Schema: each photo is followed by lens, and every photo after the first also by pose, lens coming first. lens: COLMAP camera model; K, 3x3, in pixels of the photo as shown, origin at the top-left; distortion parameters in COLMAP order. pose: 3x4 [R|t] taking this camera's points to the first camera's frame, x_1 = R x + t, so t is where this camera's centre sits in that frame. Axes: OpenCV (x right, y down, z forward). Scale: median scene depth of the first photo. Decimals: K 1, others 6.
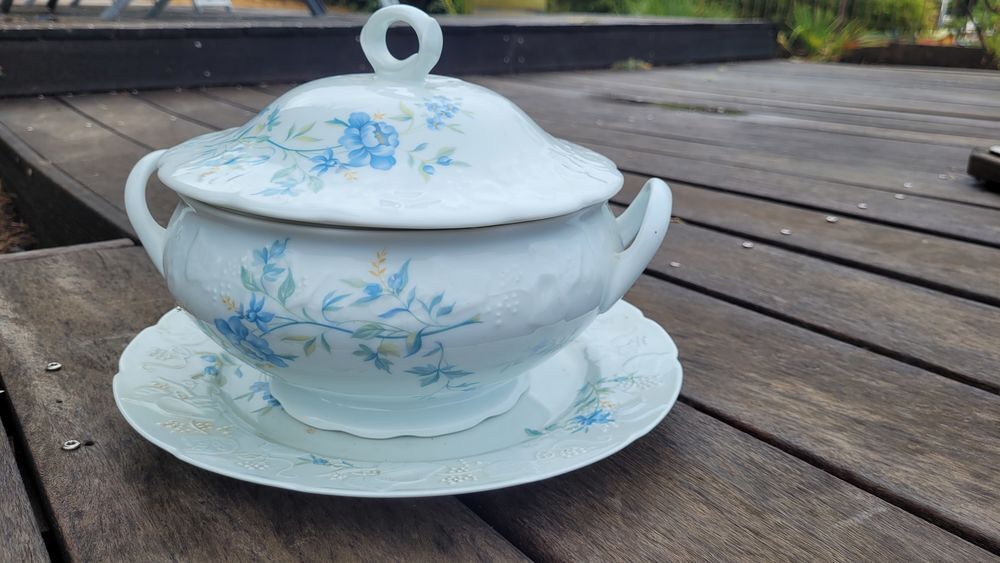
lens RADIAL K [[805.1, 0, 517.6], [0, 805.1, 279.2], [0, 0, 1]] dist [-0.004405, -0.005415]
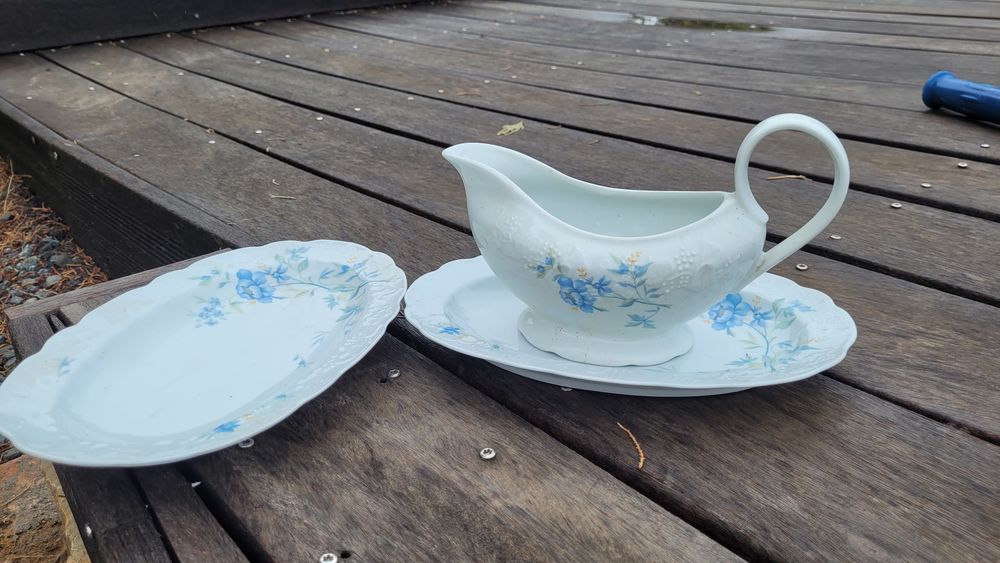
lens RADIAL K [[798.7, 0, 506.3], [0, 798.7, 280.1], [0, 0, 1]] dist [0.009310, -0.016751]
pose [[0.996984, -0.068235, 0.036976, -0.256763], [0.063477, 0.991060, 0.117348, -0.119256], [-0.044652, -0.114647, 0.992402, 0.124497]]
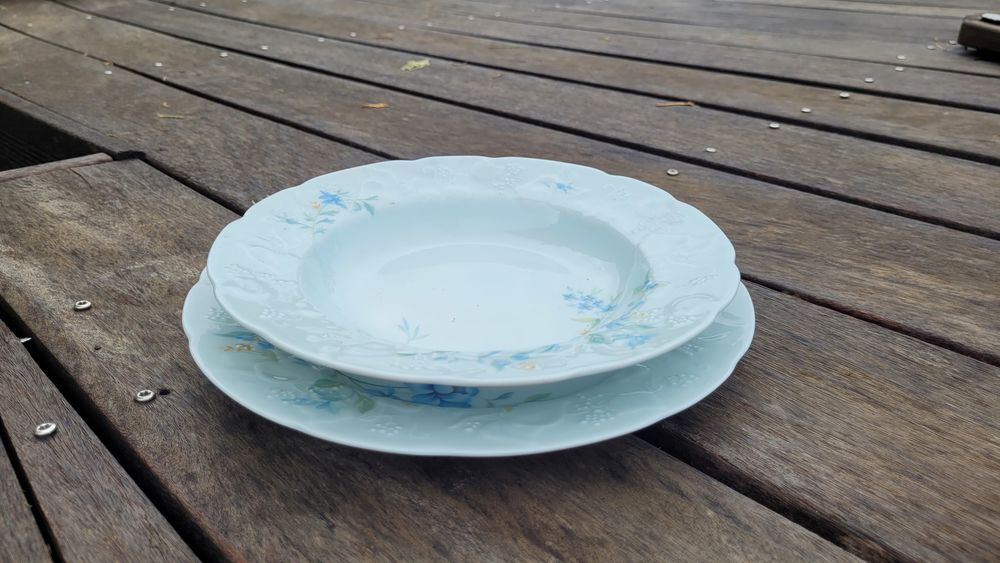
lens RADIAL K [[798.7, 0, 506.3], [0, 798.7, 280.1], [0, 0, 1]] dist [0.009310, -0.016751]
pose [[0.993309, -0.067645, 0.093603, -0.167178], [0.055148, 0.989954, 0.130190, -0.002913], [-0.101470, -0.124157, 0.987061, 0.094408]]
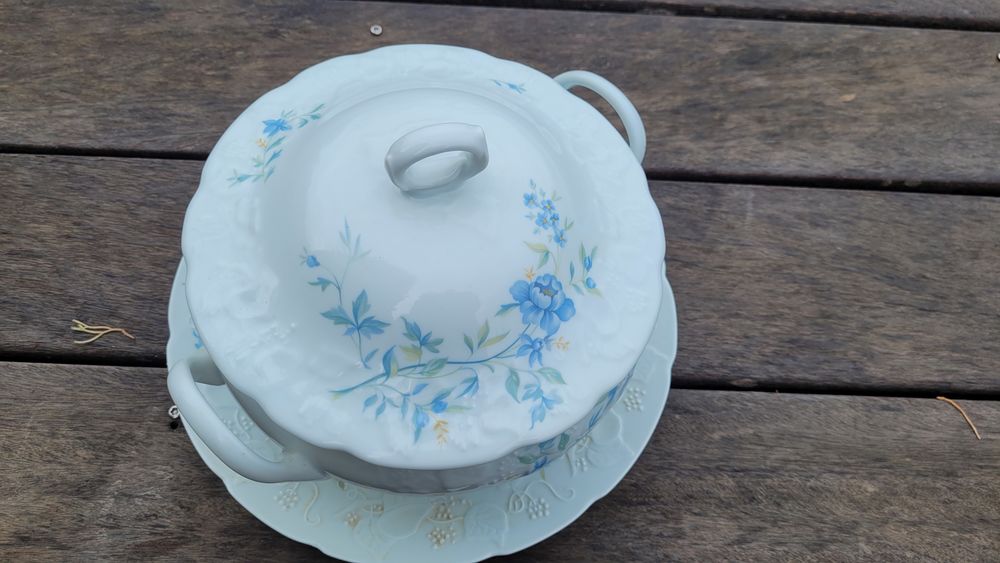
lens RADIAL K [[798.7, 0, 506.3], [0, 798.7, 280.1], [0, 0, 1]] dist [0.009310, -0.016751]
pose [[0.635861, -0.683697, 0.358103, -0.333559], [0.180433, 0.582808, 0.792325, -0.597307], [-0.750416, -0.439195, 0.493947, 0.327197]]
